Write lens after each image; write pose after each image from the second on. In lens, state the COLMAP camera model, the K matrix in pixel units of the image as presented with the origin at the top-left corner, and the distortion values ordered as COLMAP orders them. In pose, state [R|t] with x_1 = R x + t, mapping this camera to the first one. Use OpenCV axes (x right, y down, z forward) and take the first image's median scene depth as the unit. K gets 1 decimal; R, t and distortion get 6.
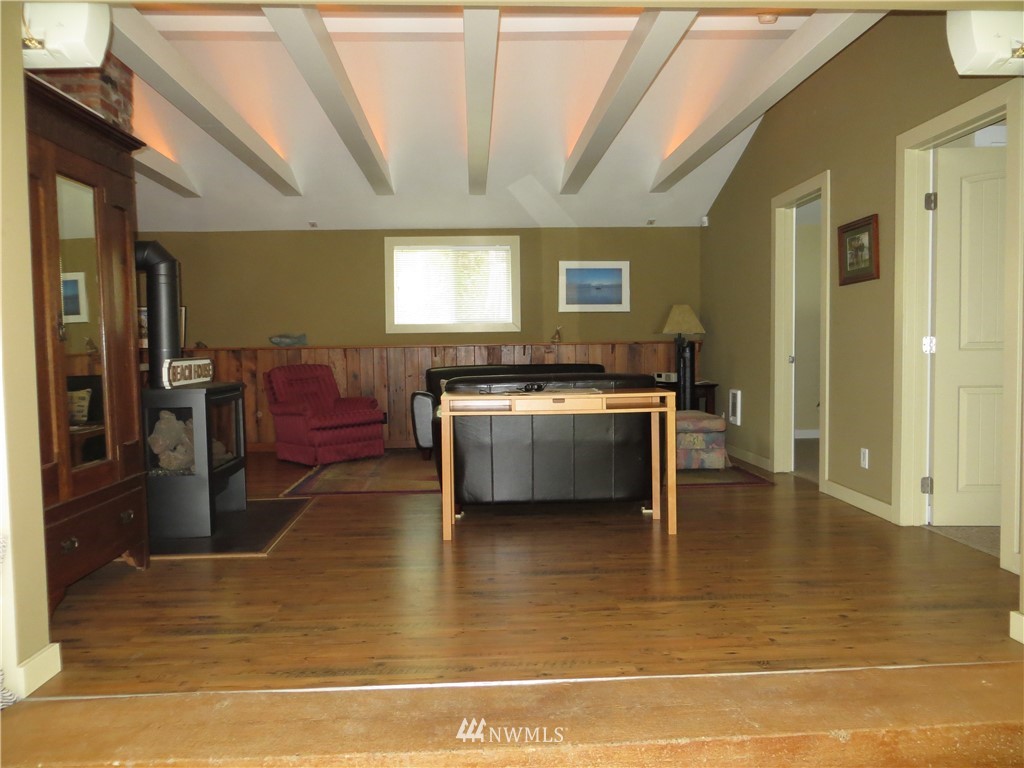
lens RADIAL K [[764.0, 0, 512.0], [0, 764.0, 384.0], [0, 0, 1]] dist [0.001789, 0.000631]
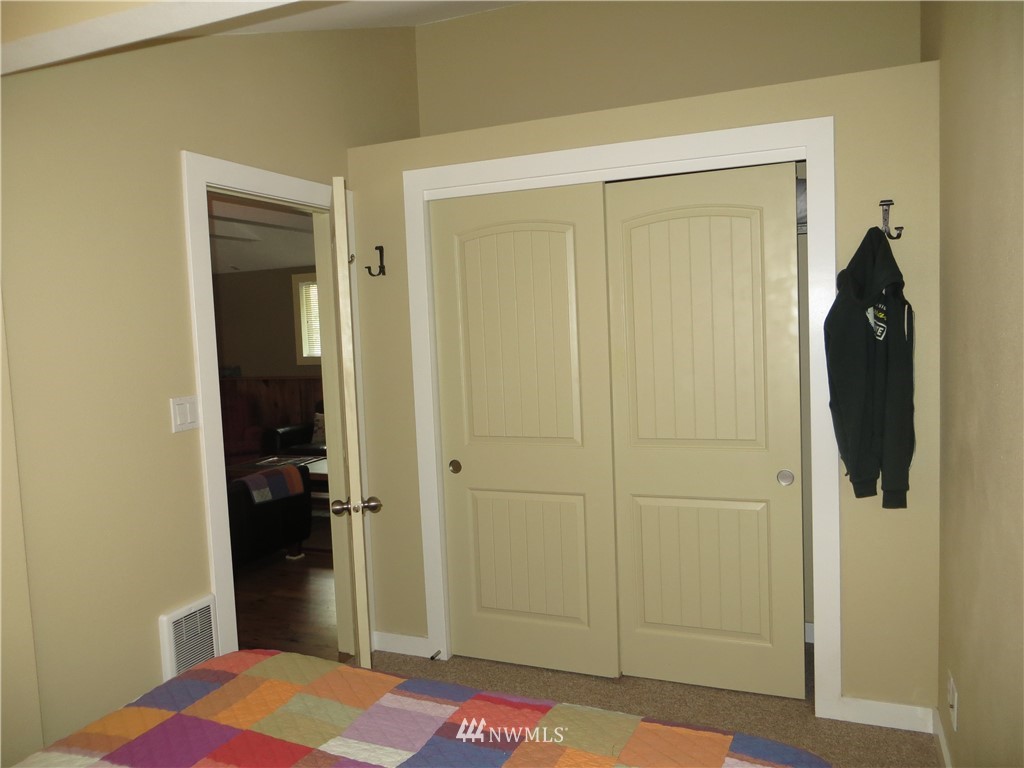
lens RADIAL K [[764.0, 0, 512.0], [0, 764.0, 384.0], [0, 0, 1]] dist [0.001789, 0.000631]
pose [[0.905534, 0.010052, -0.424156, 0.559197], [0.006321, 0.999289, 0.037177, -0.078467], [0.424228, -0.036346, 0.904826, 0.164513]]
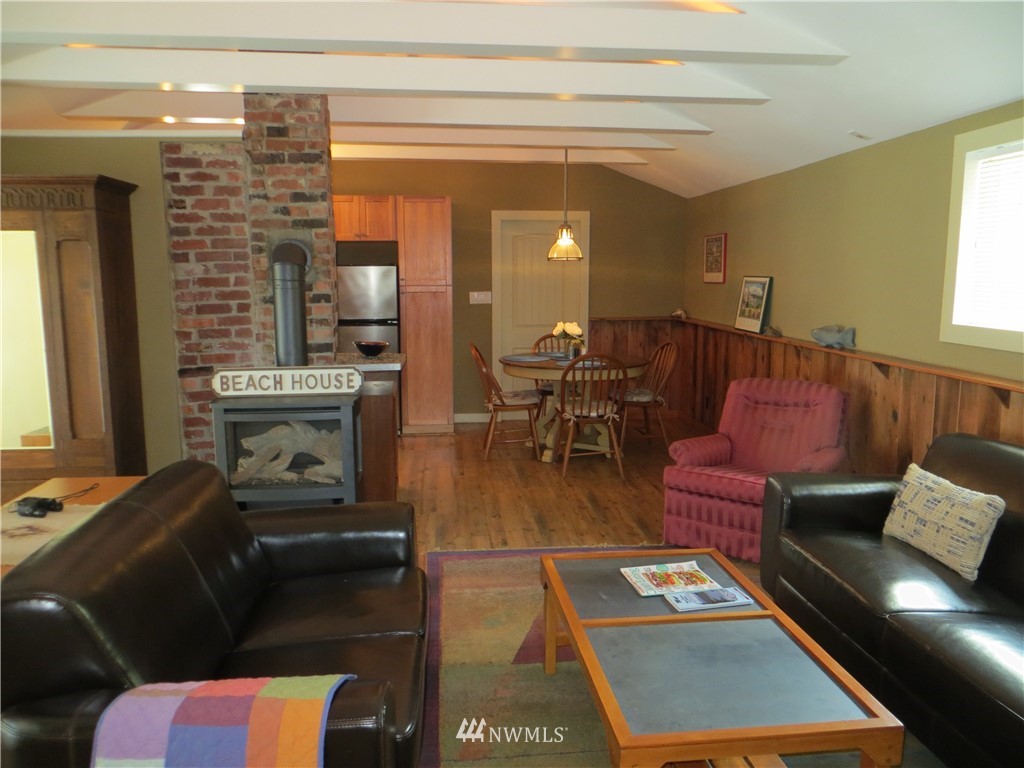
lens RADIAL K [[764.0, 0, 512.0], [0, 764.0, 384.0], [0, 0, 1]] dist [0.001789, 0.000631]
pose [[0.065560, 0.156001, -0.985579, 0.297141], [-0.057992, 0.986630, 0.152310, -0.098193], [0.996162, 0.047170, 0.073730, 0.700051]]
